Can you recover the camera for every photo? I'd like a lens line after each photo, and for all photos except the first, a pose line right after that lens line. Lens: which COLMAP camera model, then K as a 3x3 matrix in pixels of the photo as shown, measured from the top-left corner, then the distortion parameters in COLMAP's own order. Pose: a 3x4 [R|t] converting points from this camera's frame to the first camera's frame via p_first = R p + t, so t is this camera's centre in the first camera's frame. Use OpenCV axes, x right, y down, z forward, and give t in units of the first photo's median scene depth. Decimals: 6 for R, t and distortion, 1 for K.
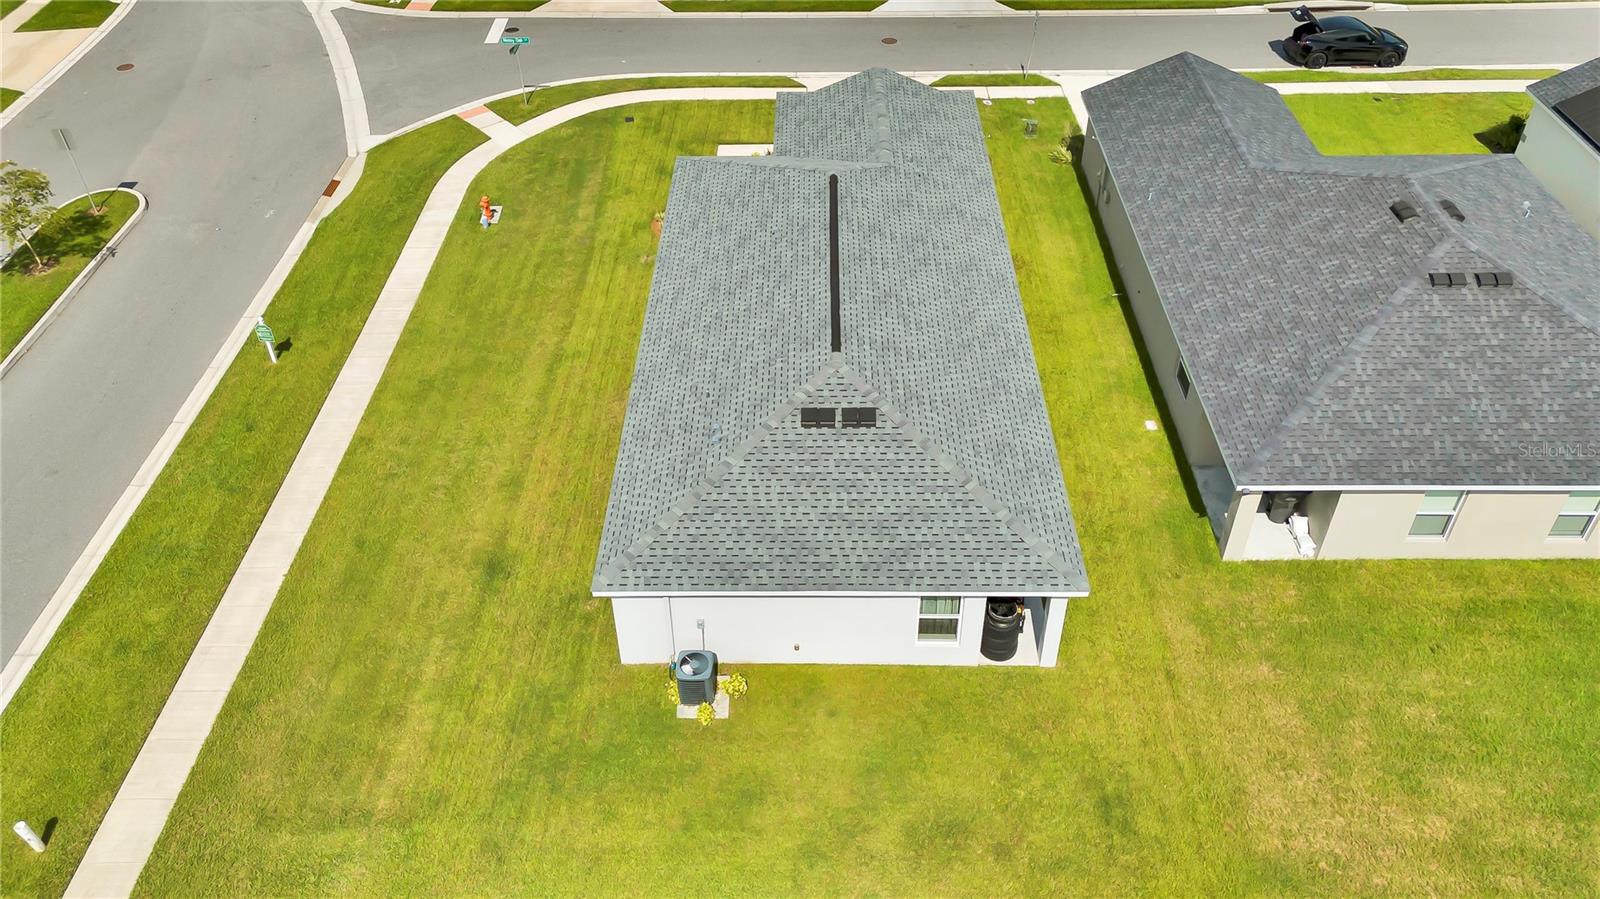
lens RADIAL K [[1234.9, 0, 790.6], [0, 1234.9, 421.8], [0, 0, 1]] dist [0.087685, -0.092104]
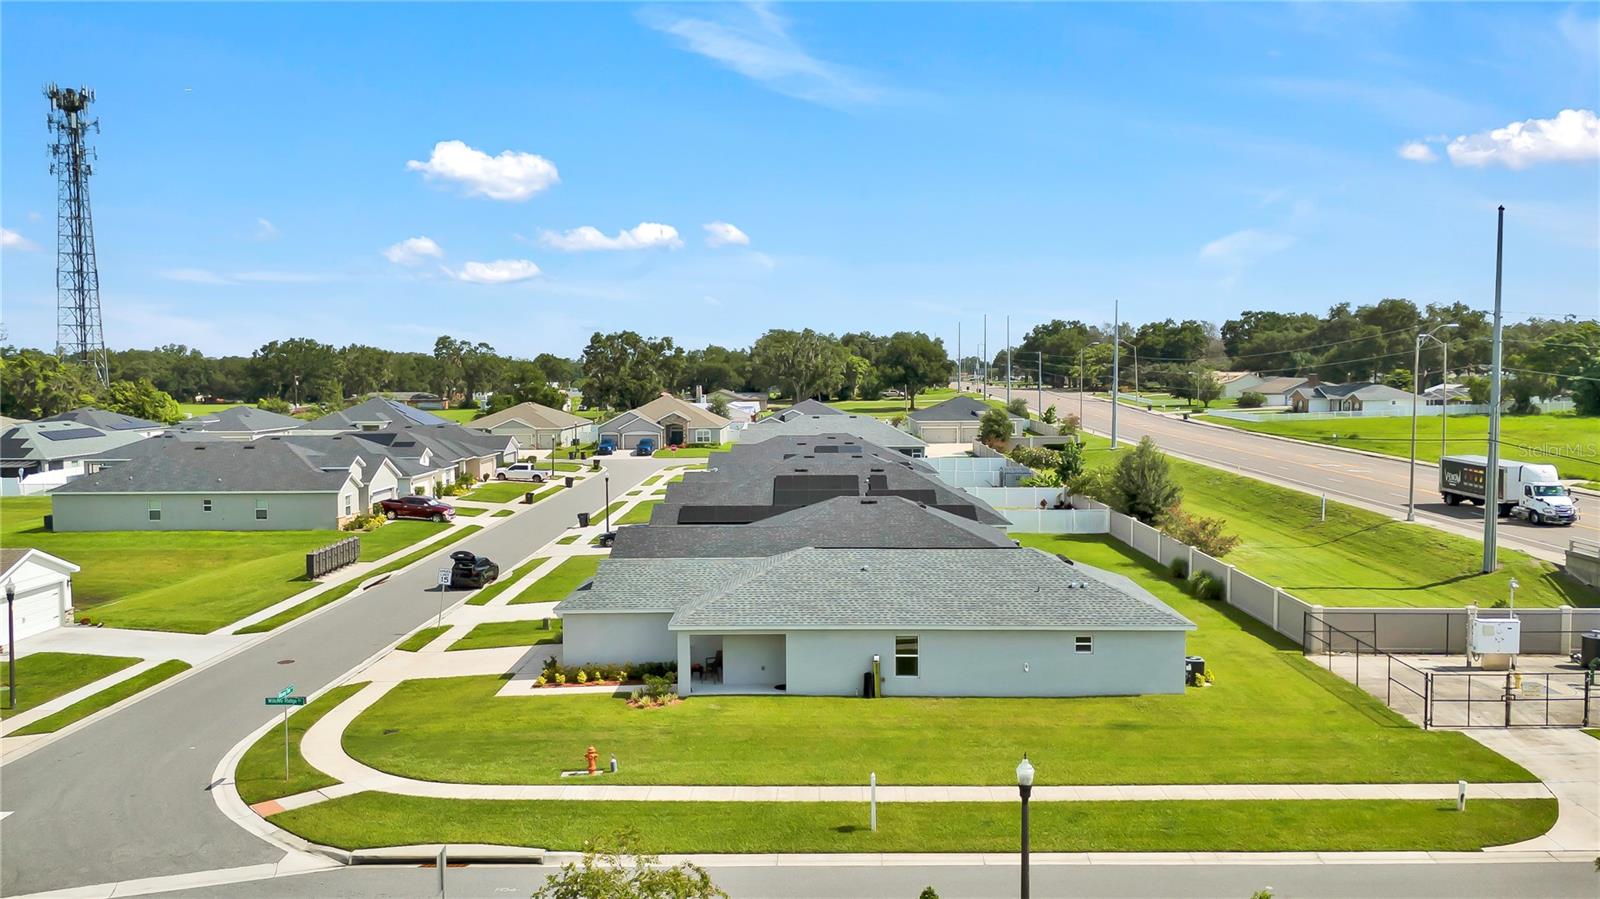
lens RADIAL K [[1205.5, 0, 800.0], [0, 1205.5, 449.5], [0, 0, 1]] dist [0.069885, -0.059942]
pose [[-0.002076, -0.047725, 0.998858, -1.456239], [0.628055, 0.777219, 0.038441, -0.375948], [-0.778166, 0.627418, 0.028360, 0.952318]]
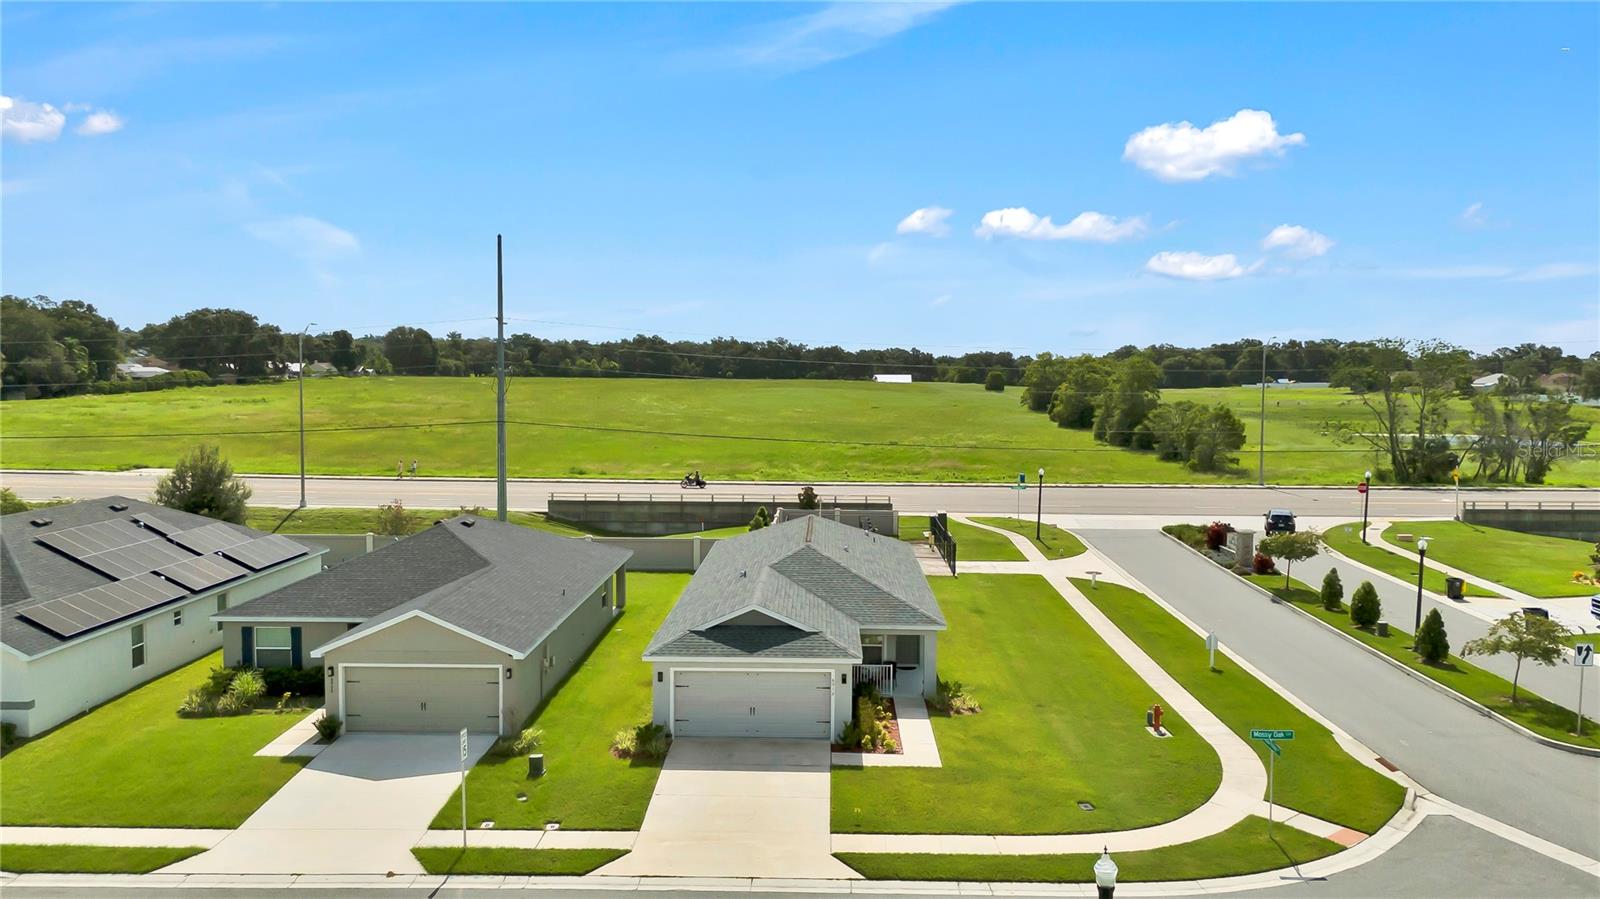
lens RADIAL K [[1180.5, 0, 800.0], [0, 1180.5, 449.5], [0, 0, 1]] dist [0.106238, -0.156761]
pose [[-0.999895, 0.013338, 0.005618, 0.033964], [0.013633, 0.737723, 0.674966, -1.269059], [0.004858, 0.674972, -0.737828, 2.043687]]
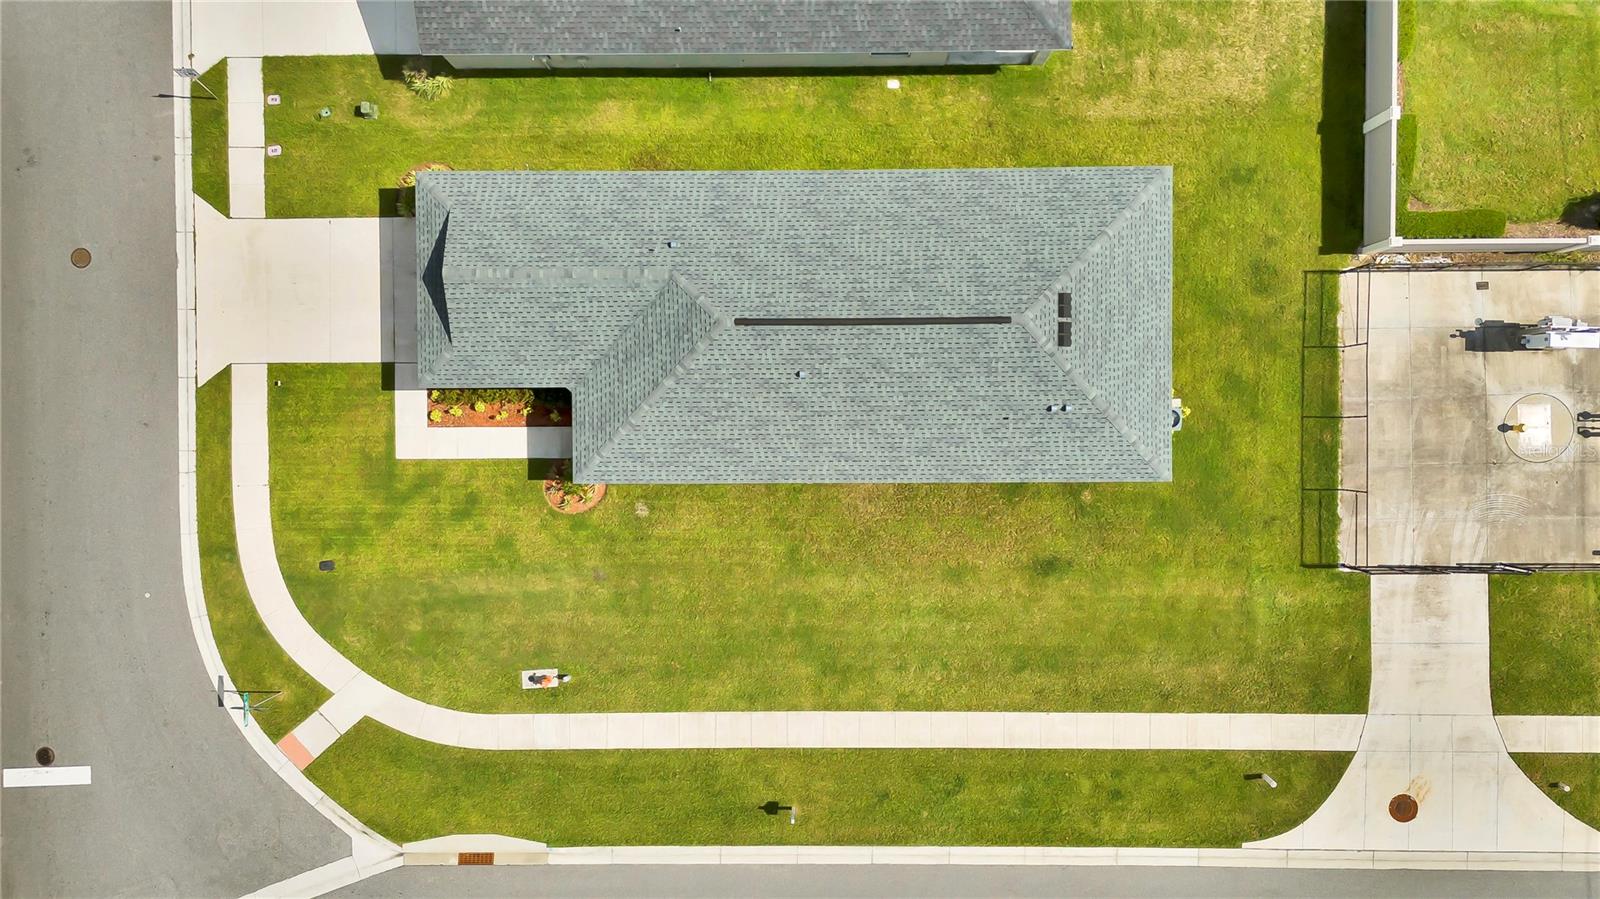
lens RADIAL K [[1205.5, 0, 800.0], [0, 1205.5, 449.5], [0, 0, 1]] dist [0.069885, -0.059942]
pose [[-0.023441, -0.999723, 0.001929, -0.086698], [0.630704, -0.013292, 0.775910, -1.049697], [-0.775669, 0.019405, 0.630841, 0.301726]]
